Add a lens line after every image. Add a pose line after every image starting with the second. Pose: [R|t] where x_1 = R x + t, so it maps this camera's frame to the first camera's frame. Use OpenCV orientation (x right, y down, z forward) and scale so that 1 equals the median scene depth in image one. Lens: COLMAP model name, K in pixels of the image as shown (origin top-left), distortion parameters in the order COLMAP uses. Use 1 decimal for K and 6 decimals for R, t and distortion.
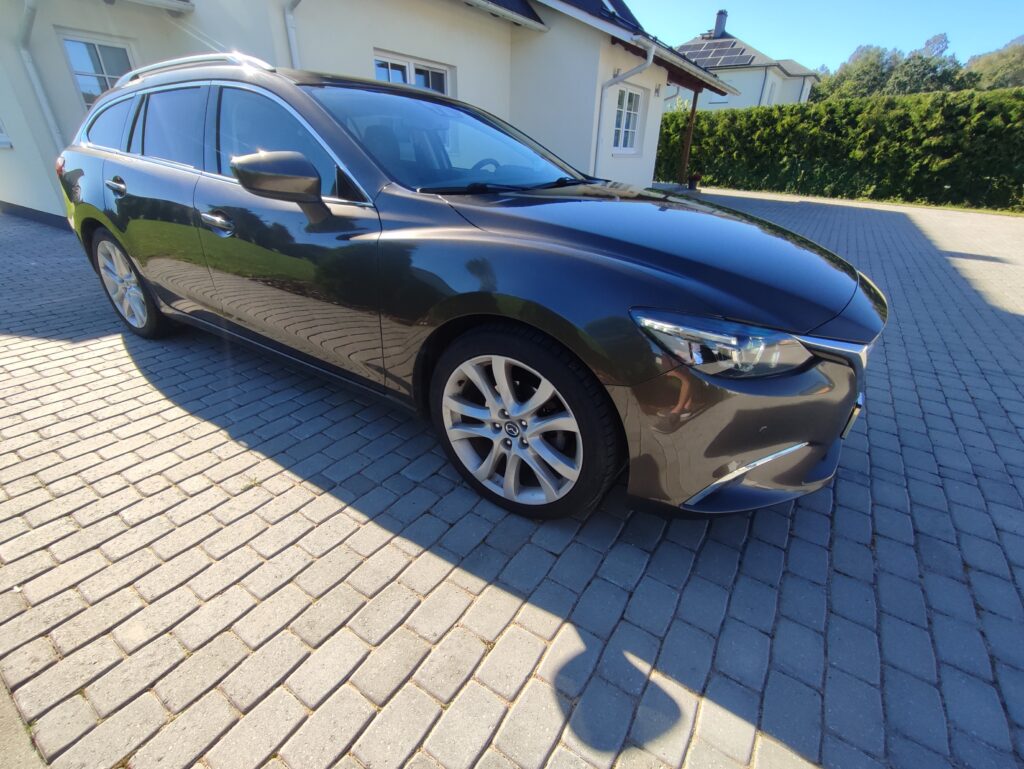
lens RADIAL K [[473.6, 0, 511.9], [0, 473.6, 385.7], [0, 0, 1]] dist [0.002143, 0.001277]
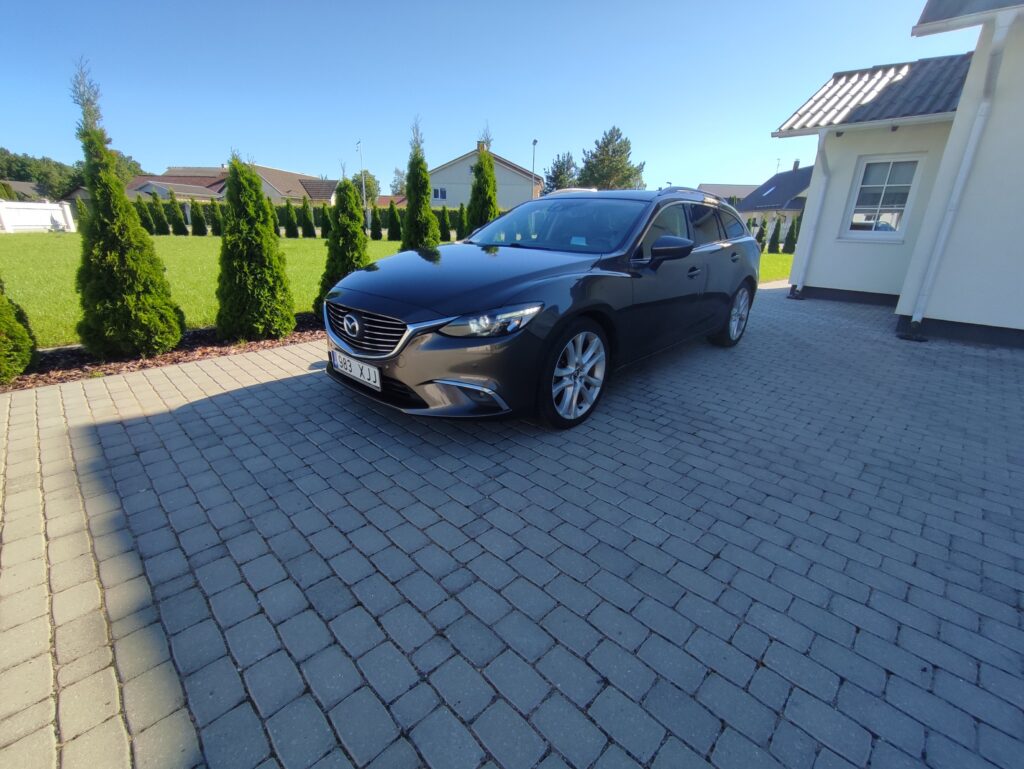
lens RADIAL K [[473.6, 0, 510.3], [0, 473.6, 383.6], [0, 0, 1]] dist [0.002143, 0.001277]
pose [[-0.222464, 0.305259, -0.925919, 1.807529], [-0.447077, 0.812035, 0.375129, -0.673762], [0.866390, 0.497410, -0.044175, 1.355659]]
